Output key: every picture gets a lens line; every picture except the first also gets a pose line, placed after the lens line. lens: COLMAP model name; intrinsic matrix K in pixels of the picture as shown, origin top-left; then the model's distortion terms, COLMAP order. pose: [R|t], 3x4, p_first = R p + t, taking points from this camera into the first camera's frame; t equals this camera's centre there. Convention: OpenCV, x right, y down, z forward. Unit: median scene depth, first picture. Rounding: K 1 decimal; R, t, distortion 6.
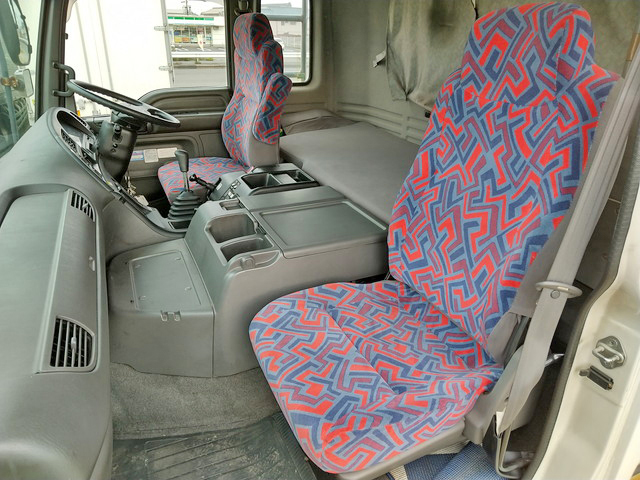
lens RADIAL K [[468.2, 0, 321.1], [0, 468.2, 240.8], [0, 0, 1]] dist [-0.001983, -0.000311]
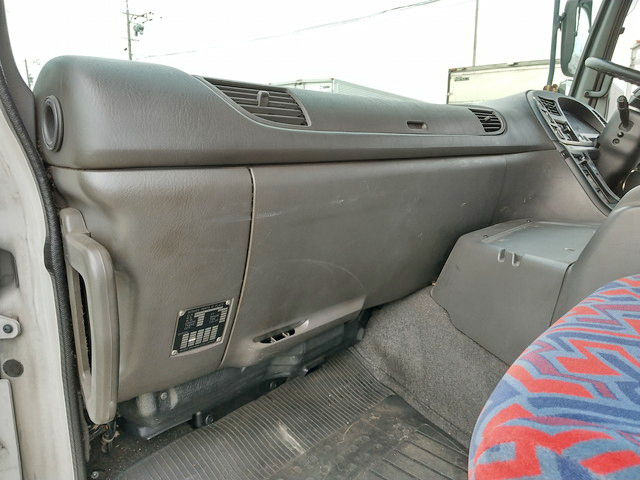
lens RADIAL K [[468.2, 0, 322.8], [0, 468.2, 237.4], [0, 0, 1]] dist [-0.001983, -0.000311]
pose [[0.378765, 0.159686, -0.911613, 0.175171], [-0.388442, 0.921473, 0.000020, 0.227326], [0.840030, 0.354101, 0.411051, 0.469216]]
